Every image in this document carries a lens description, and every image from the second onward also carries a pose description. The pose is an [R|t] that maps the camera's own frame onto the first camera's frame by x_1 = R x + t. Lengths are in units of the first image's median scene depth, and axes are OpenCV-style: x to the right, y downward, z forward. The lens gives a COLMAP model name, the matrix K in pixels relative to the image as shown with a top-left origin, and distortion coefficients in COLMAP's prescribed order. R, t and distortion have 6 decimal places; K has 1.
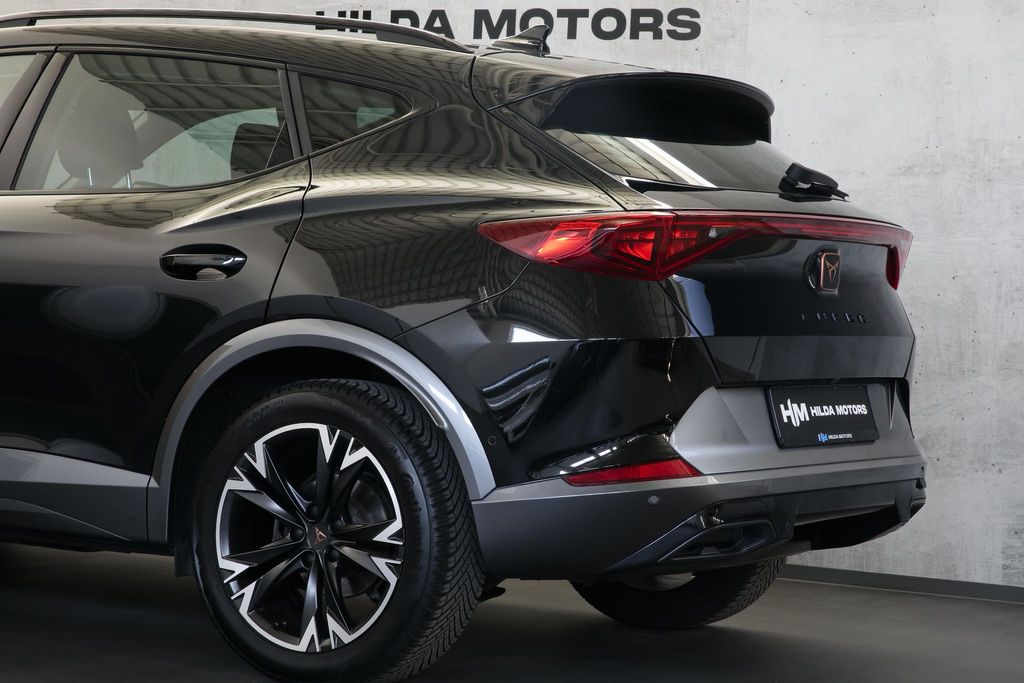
lens RADIAL K [[2762.3, 0, 512.0], [0, 2762.3, 341.5], [0, 0, 1]] dist [-0.118654, 0.092467]
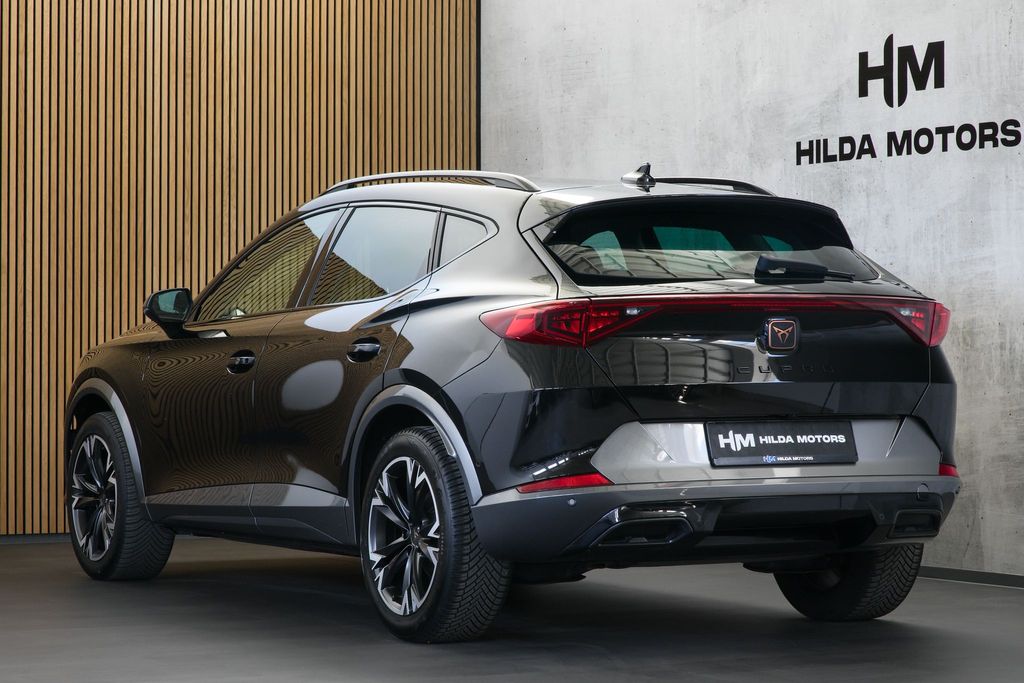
lens RADIAL K [[2961.9, 0, 512.0], [0, 2961.9, 341.5], [0, 0, 1]] dist [0.040640, 0.030902]
pose [[0.865902, -0.047838, -0.497920, 0.717342], [0.027768, 0.998479, -0.047640, 0.042535], [0.499442, 0.027426, 0.865913, -0.306253]]
